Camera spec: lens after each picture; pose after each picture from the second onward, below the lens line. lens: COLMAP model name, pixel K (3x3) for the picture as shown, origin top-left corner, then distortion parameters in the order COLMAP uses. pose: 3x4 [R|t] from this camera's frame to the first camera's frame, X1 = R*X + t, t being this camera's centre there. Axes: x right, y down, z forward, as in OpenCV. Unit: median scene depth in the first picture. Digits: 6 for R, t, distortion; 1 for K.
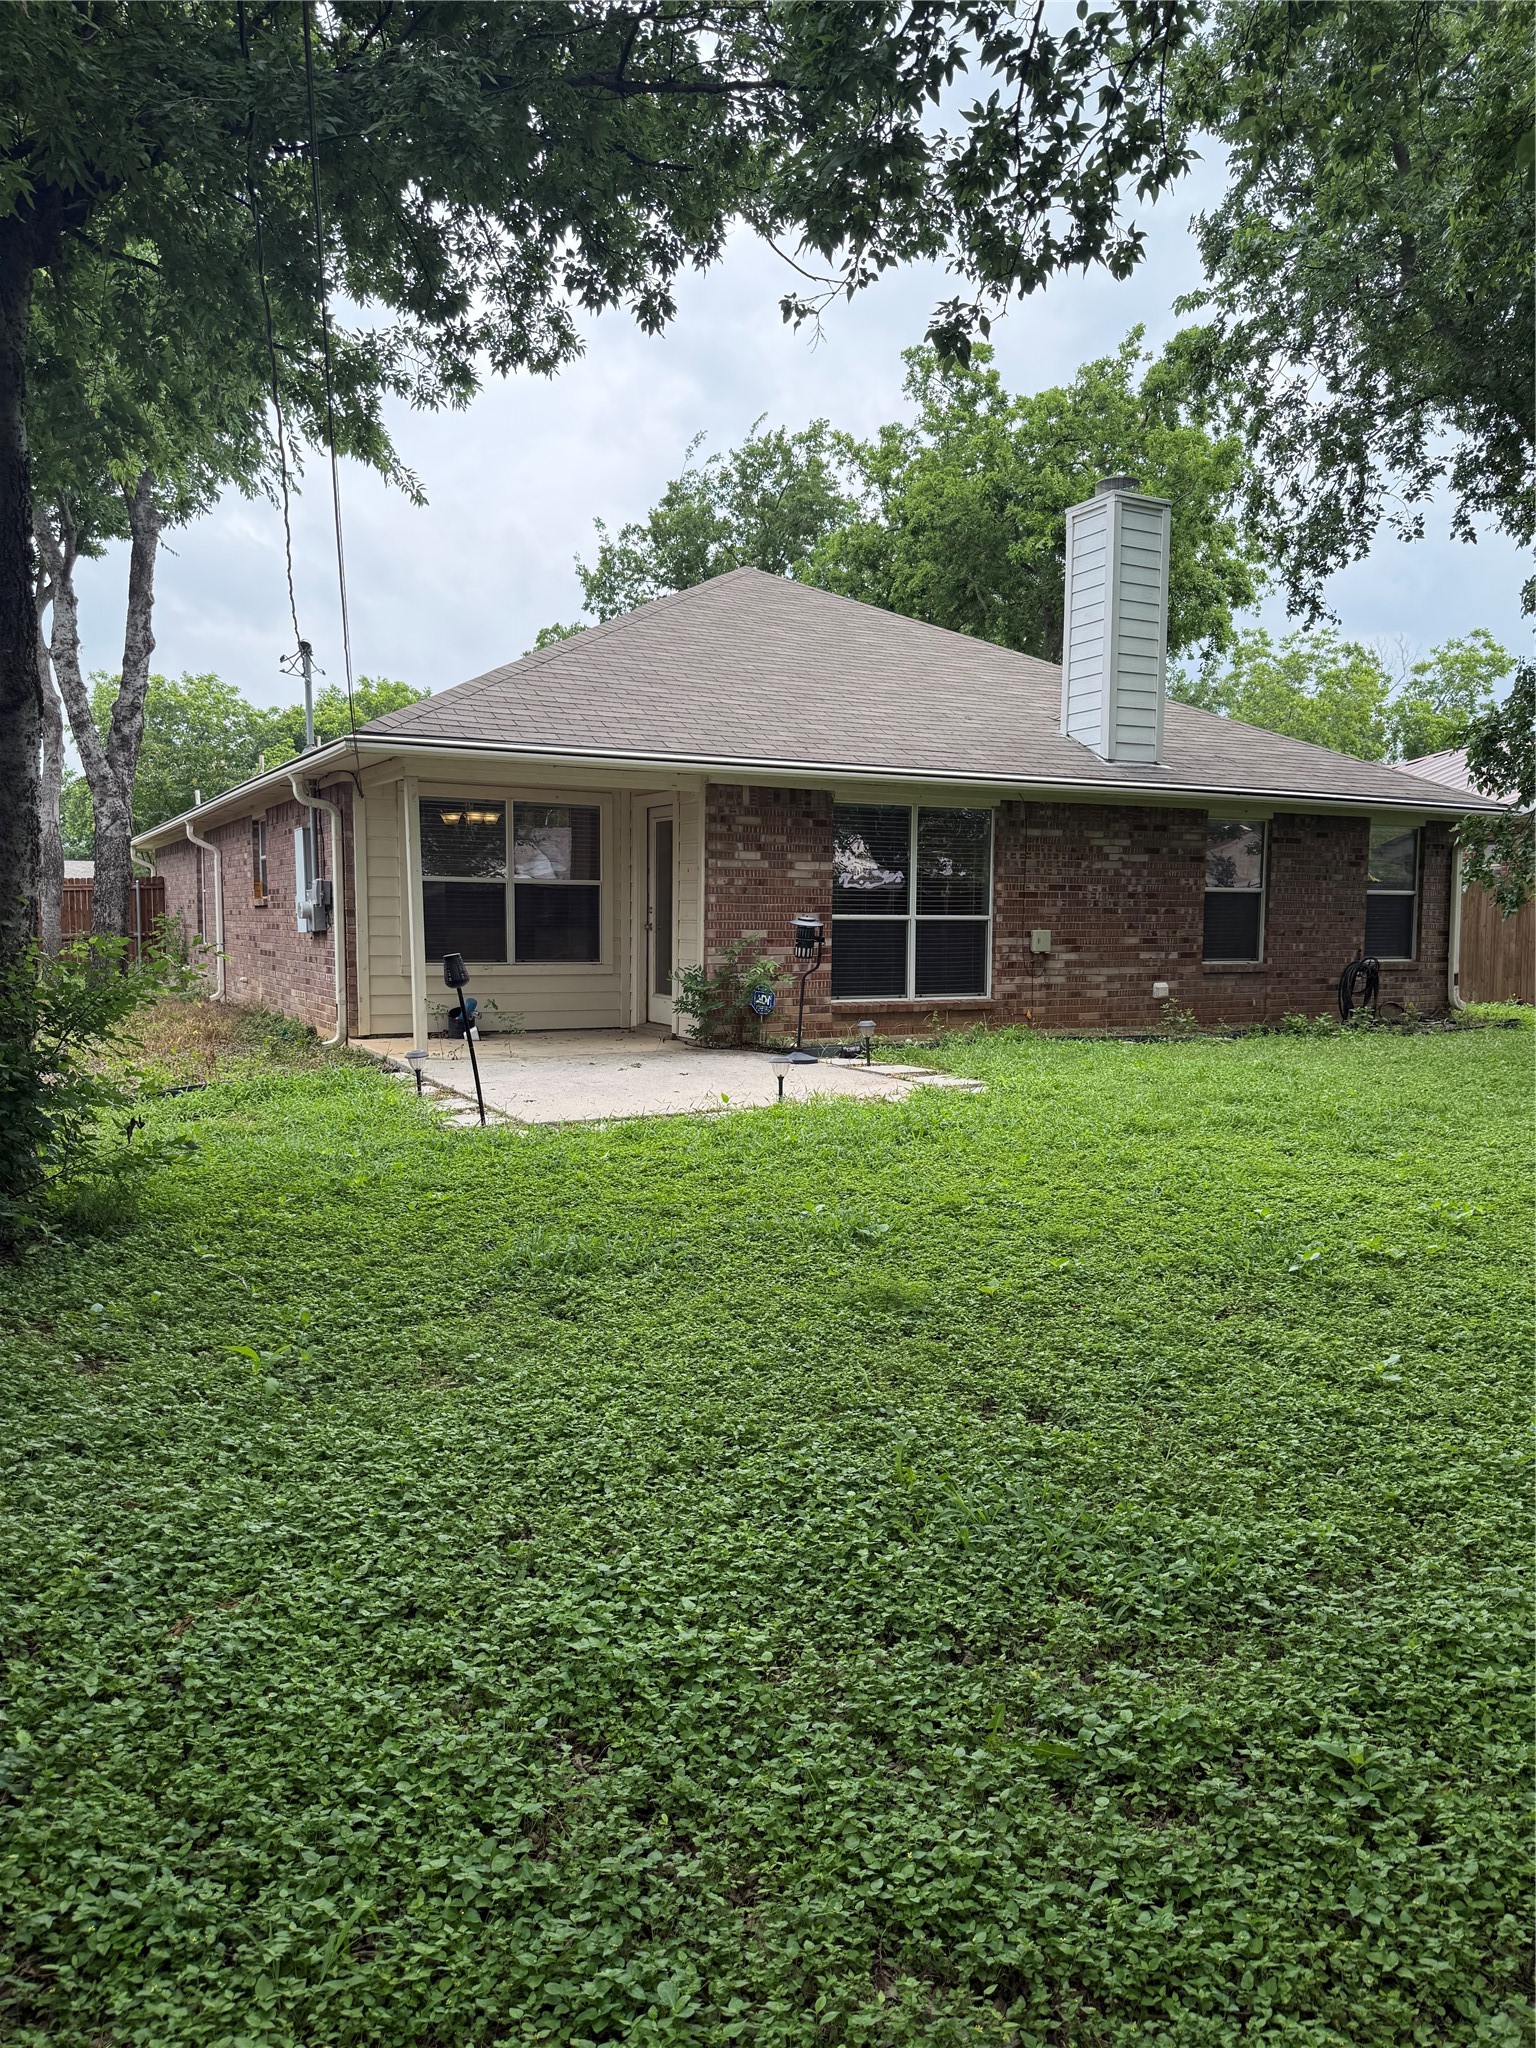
lens RADIAL K [[1408.3, 0, 768.8], [0, 1408.3, 1025.1], [0, 0, 1]] dist [0.046815, -0.002984]
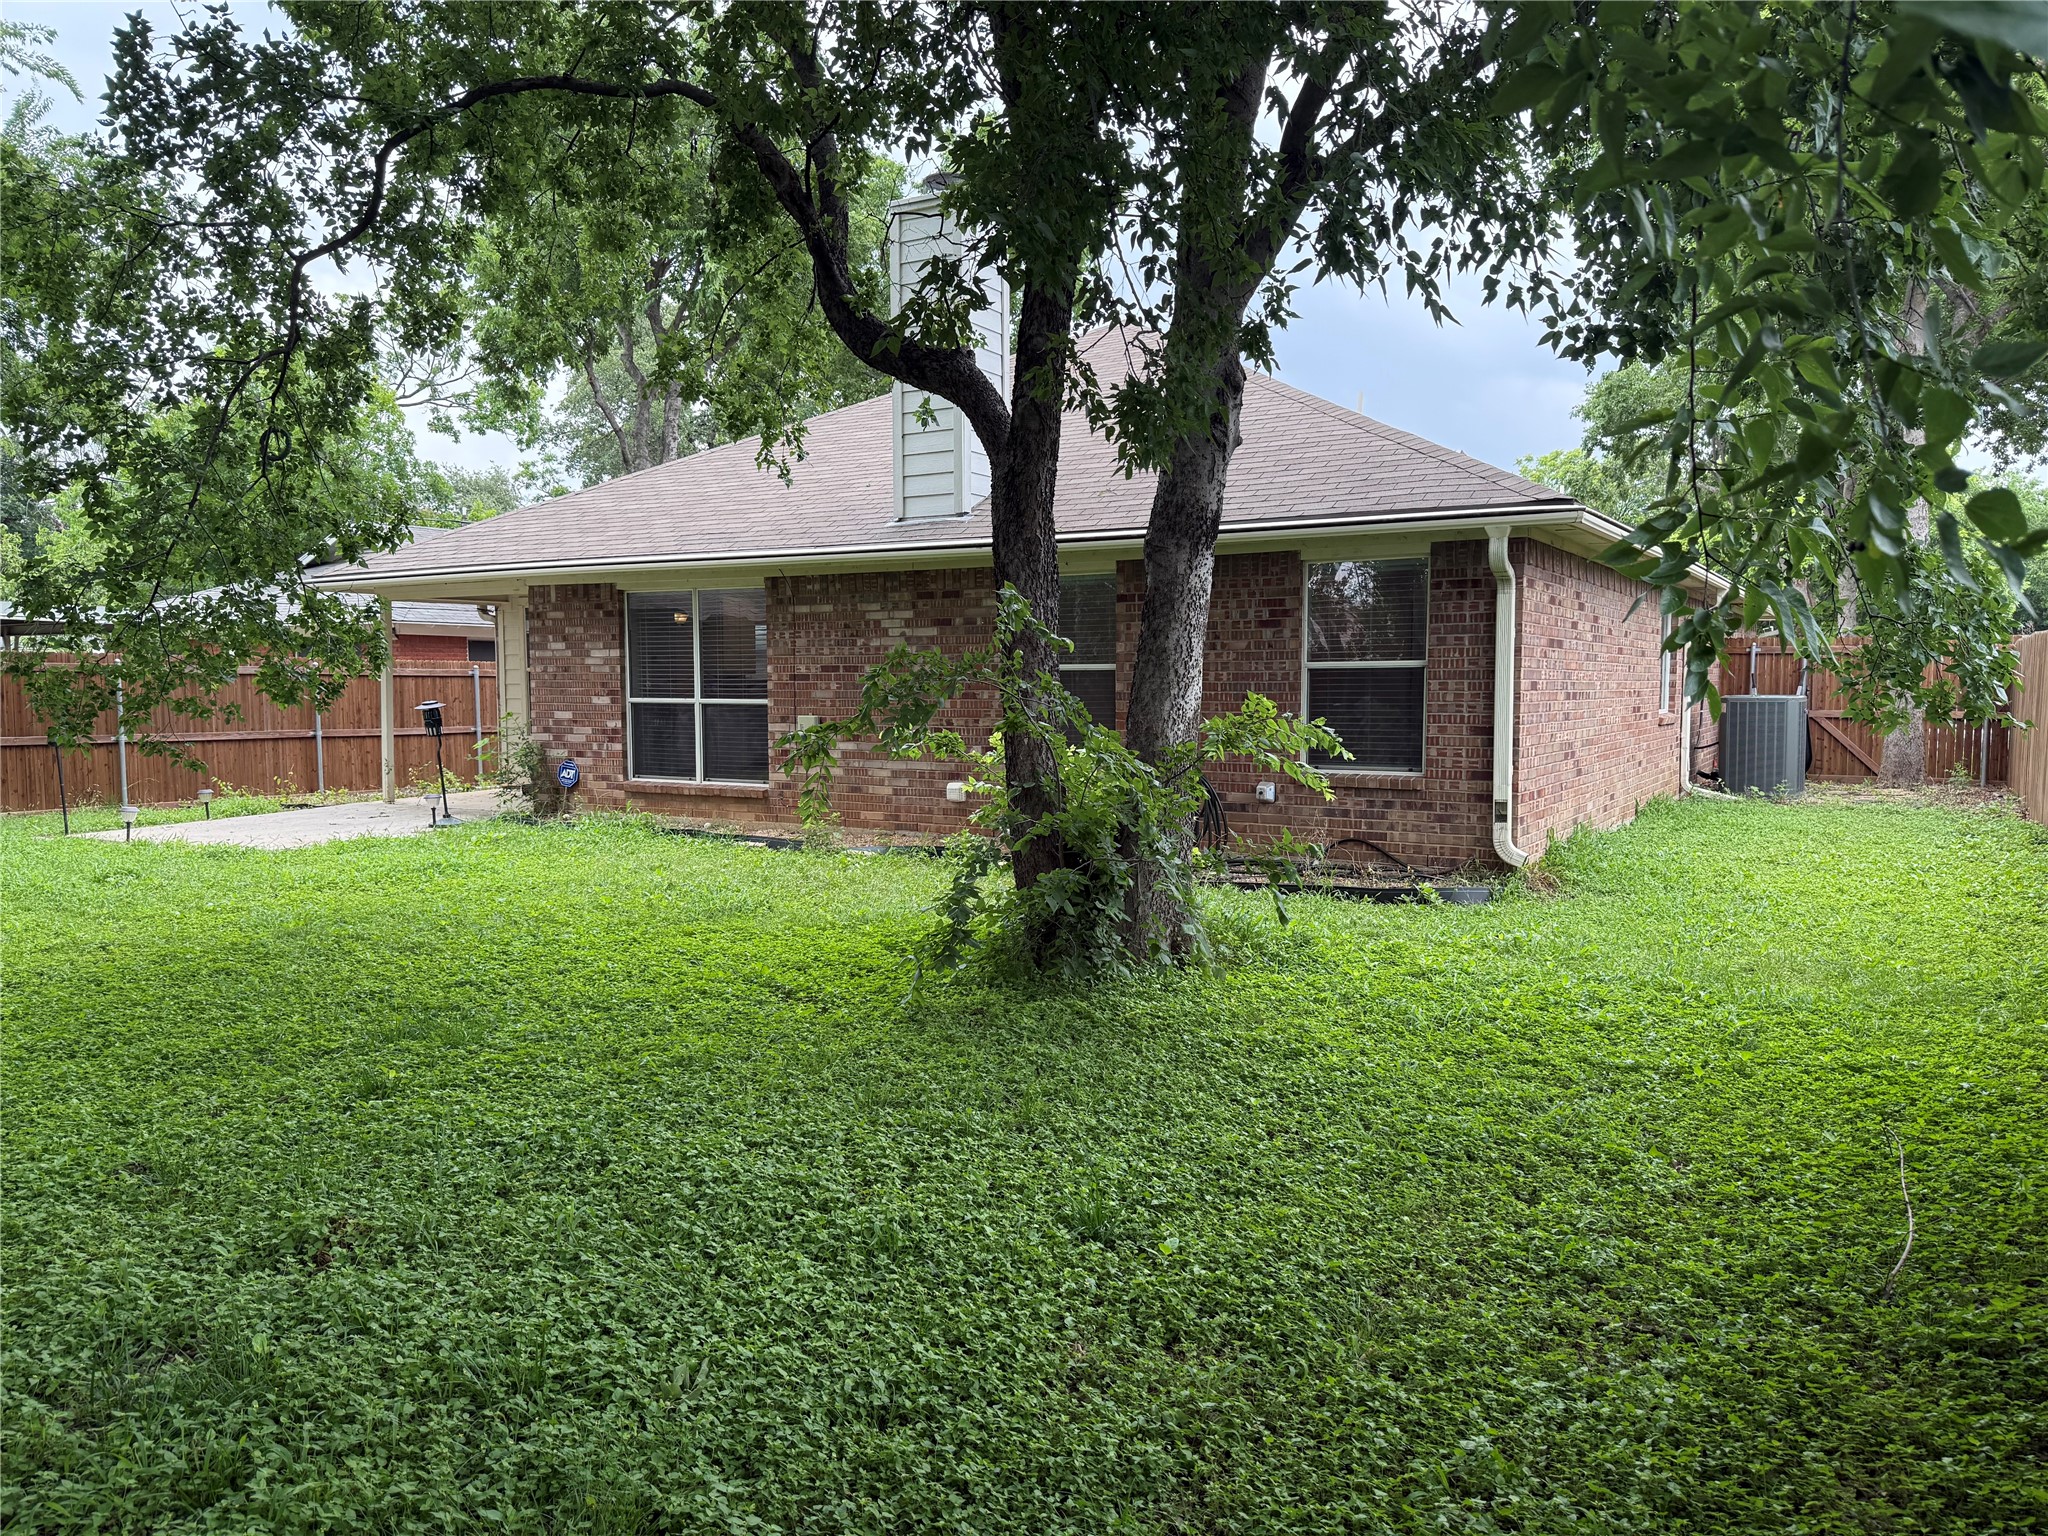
lens RADIAL K [[1408.3, 0, 1025.1], [0, 1408.3, 766.7], [0, 0, 1]] dist [0.046815, -0.002984]
pose [[0.562559, 0.040467, -0.825766, 1.047008], [-0.066265, 0.997795, 0.003754, -0.048258], [0.824097, 0.052607, 0.564000, 0.617495]]
